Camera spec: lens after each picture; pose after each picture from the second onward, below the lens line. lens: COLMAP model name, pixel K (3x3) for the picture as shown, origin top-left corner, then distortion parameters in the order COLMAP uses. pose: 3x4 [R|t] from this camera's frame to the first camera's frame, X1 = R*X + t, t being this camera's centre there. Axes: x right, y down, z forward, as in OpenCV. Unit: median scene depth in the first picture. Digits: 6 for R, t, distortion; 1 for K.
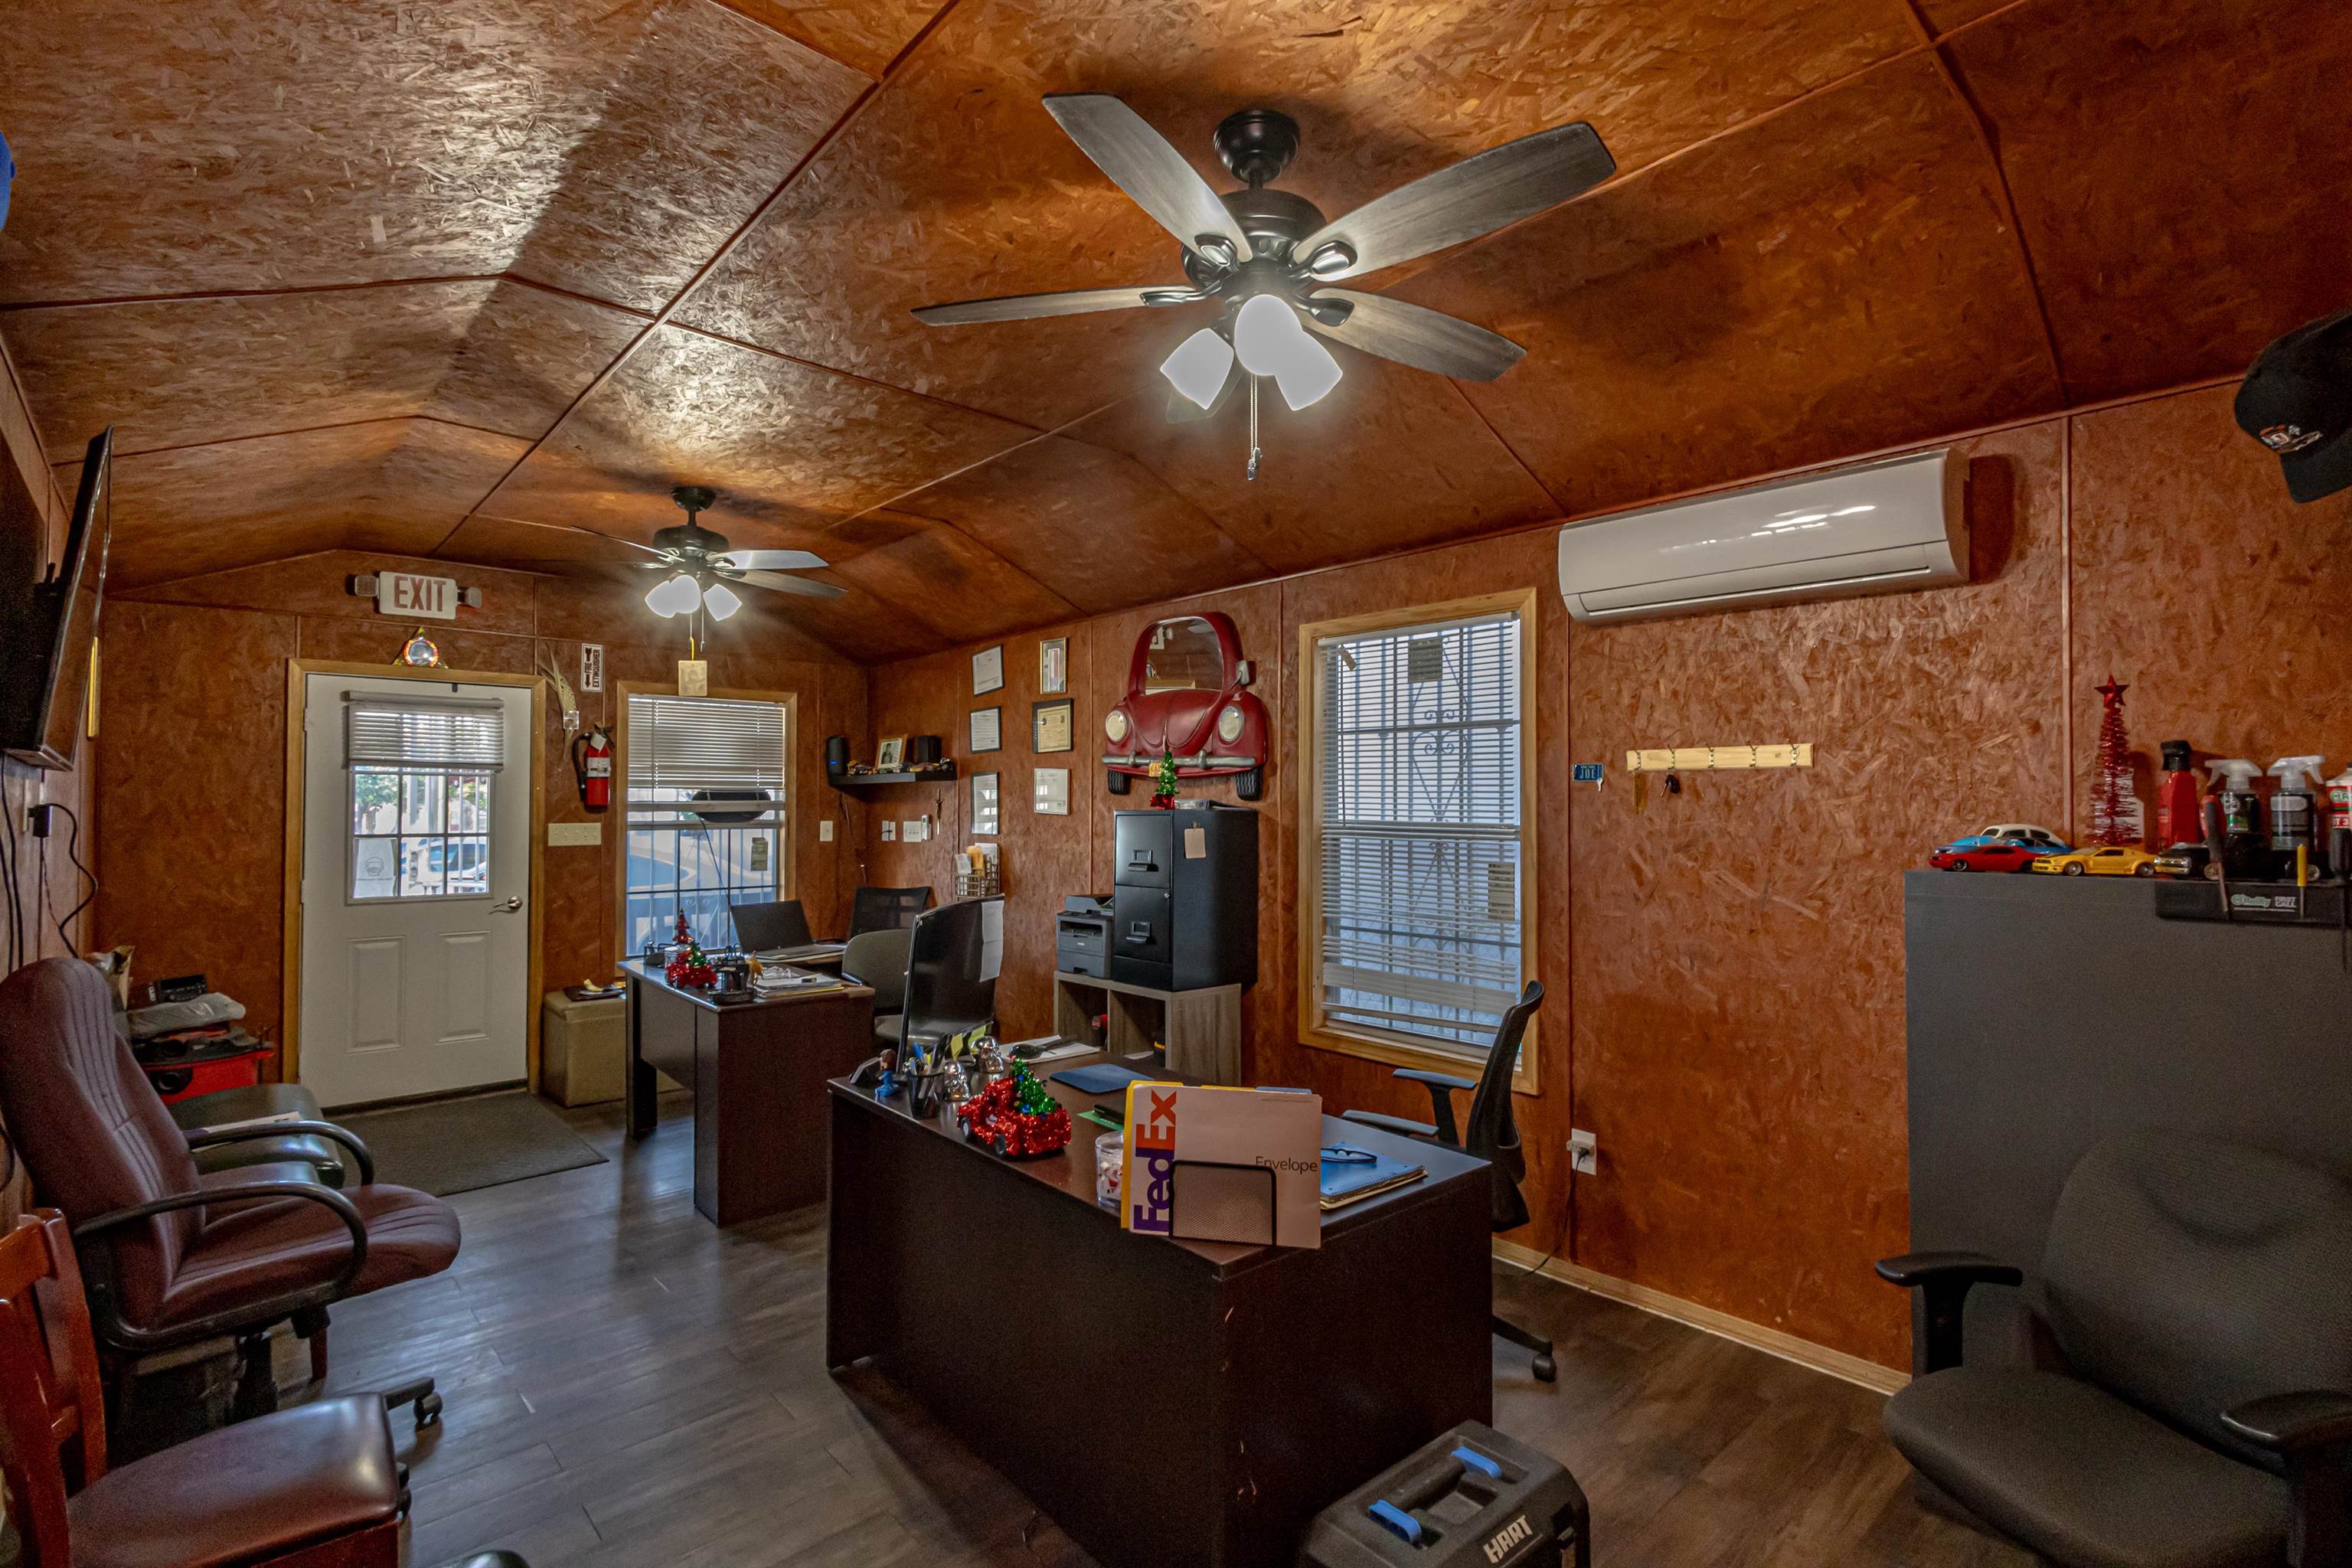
lens RADIAL K [[1082.0, 0, 1179.7], [0, 1082.0, 786.8], [0, 0, 1]] dist [0.007817, 0.000374]
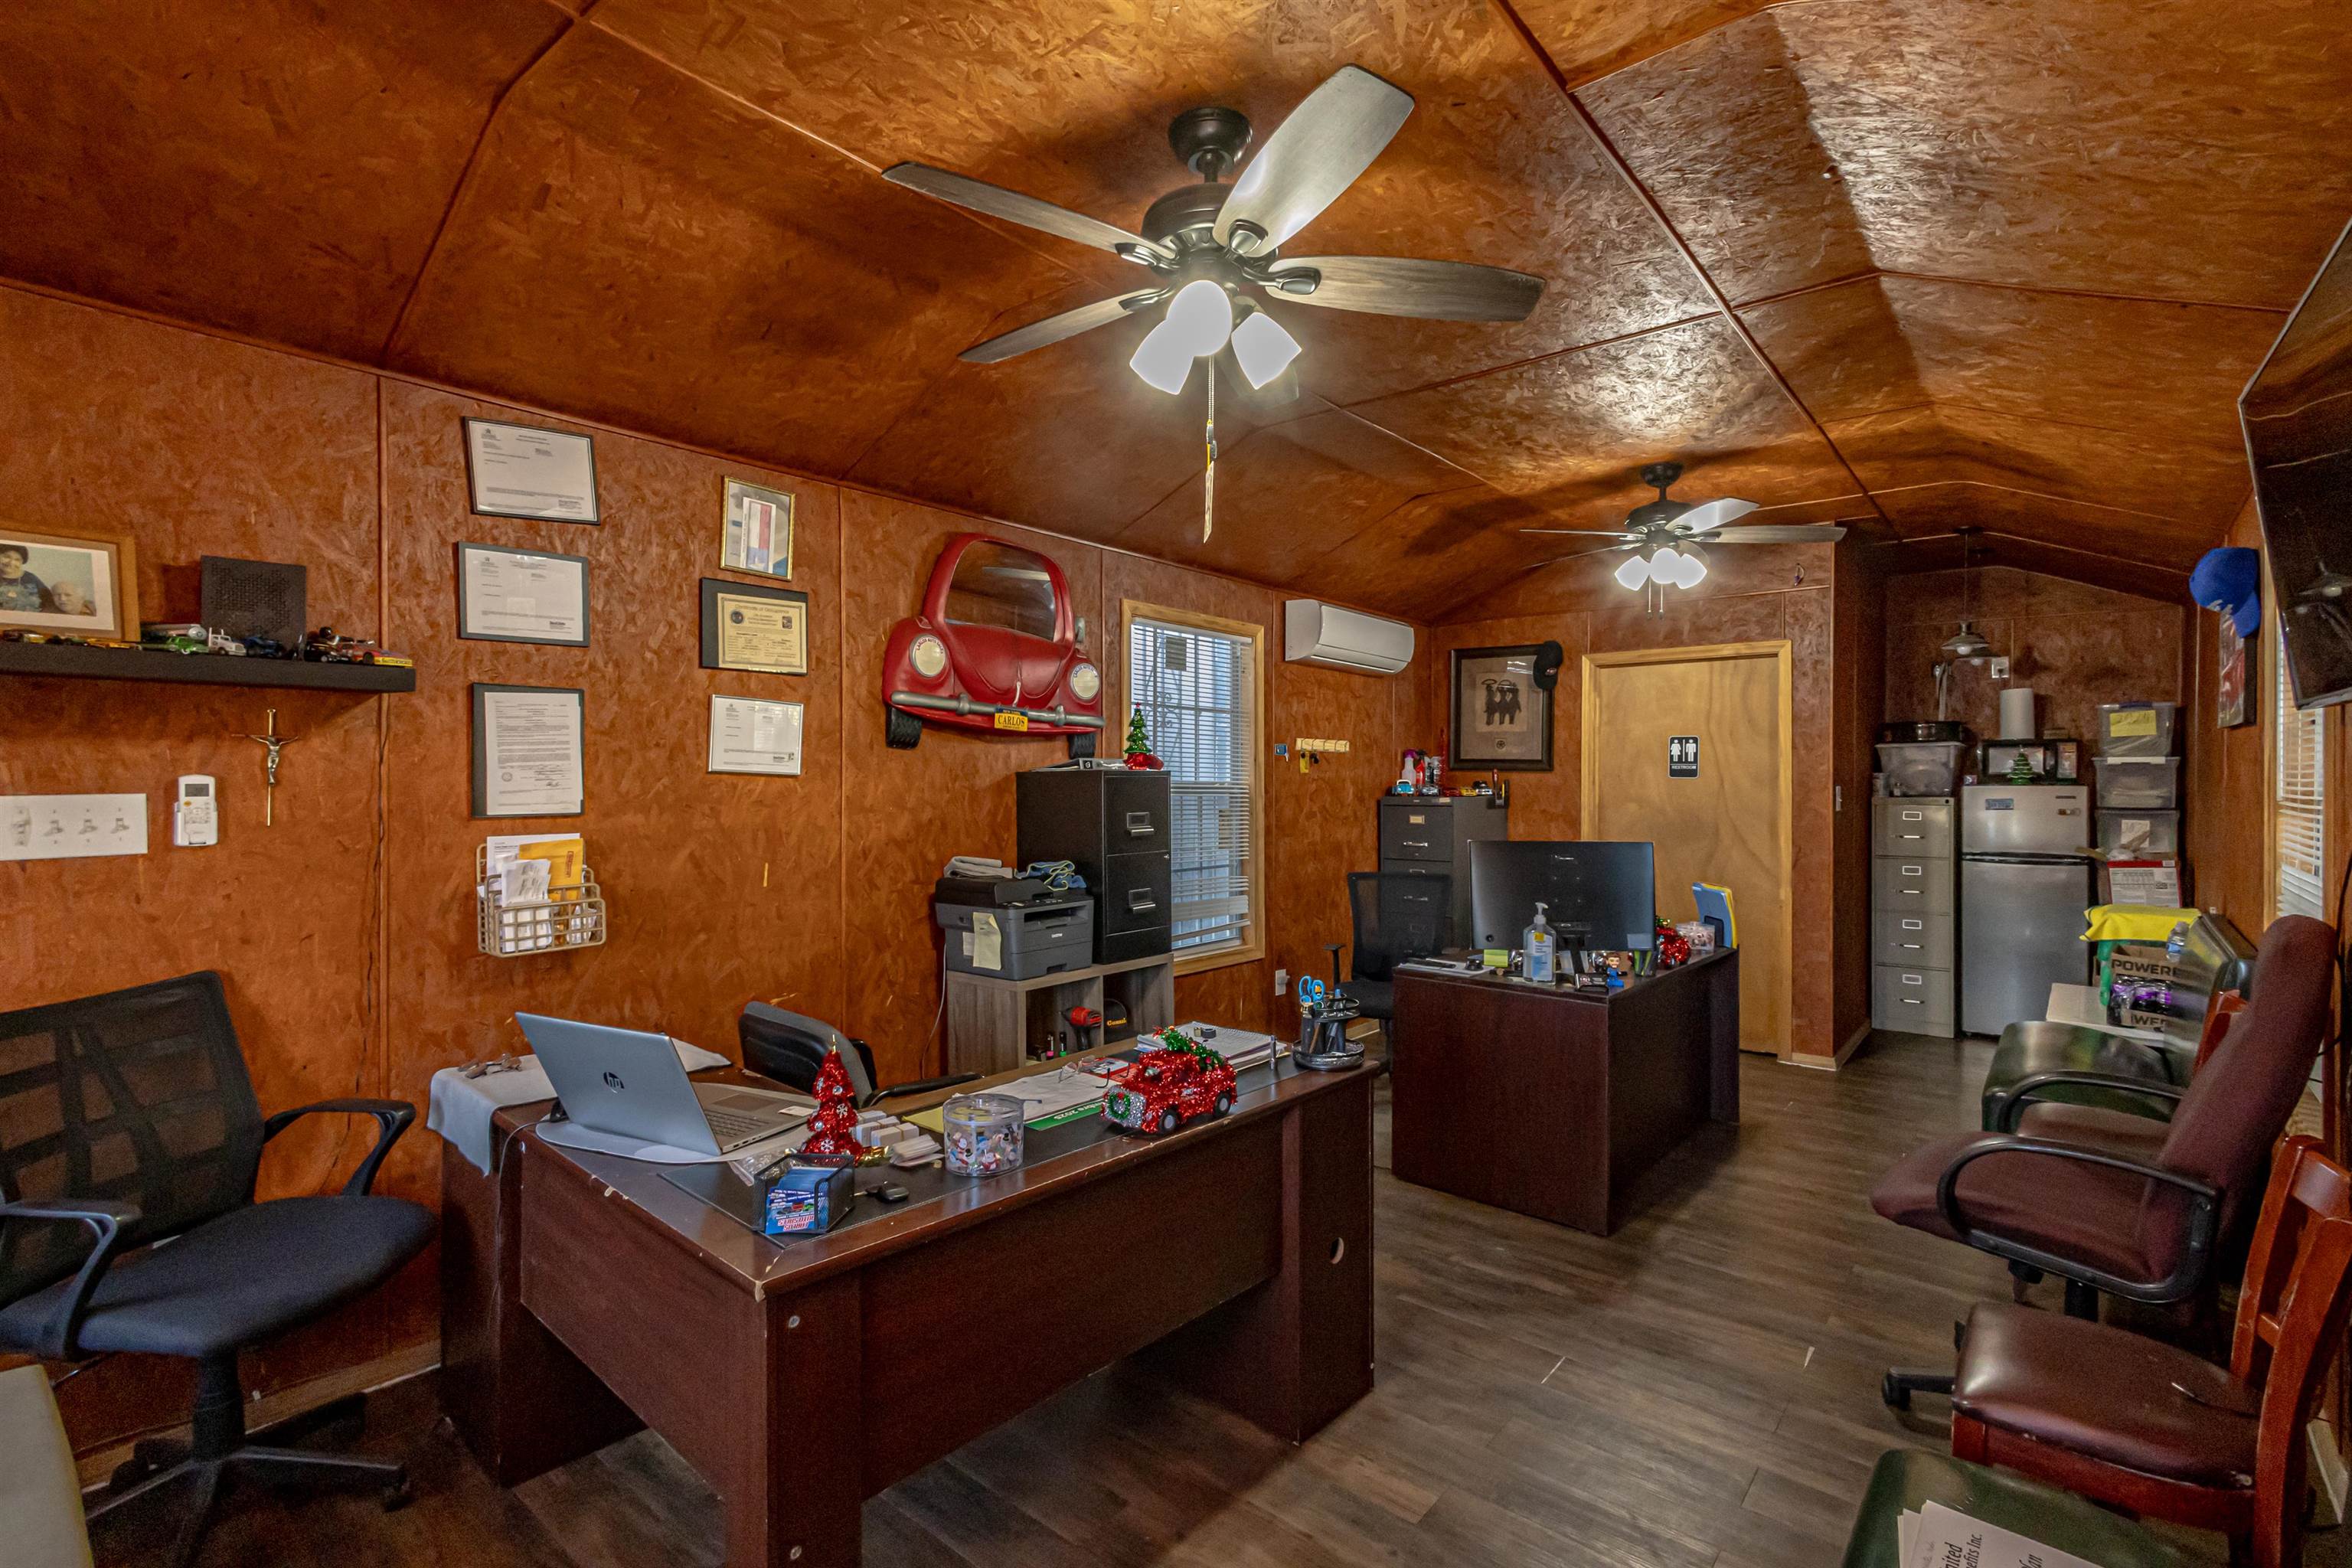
lens RADIAL K [[1082.0, 0, 1177.6], [0, 1082.0, 788.5], [0, 0, 1]] dist [0.007817, 0.000374]
pose [[-0.127050, -0.009710, 0.991849, -0.939038], [-0.024853, 0.999669, 0.006603, 0.029742], [-0.991585, -0.023811, -0.127249, 1.055463]]
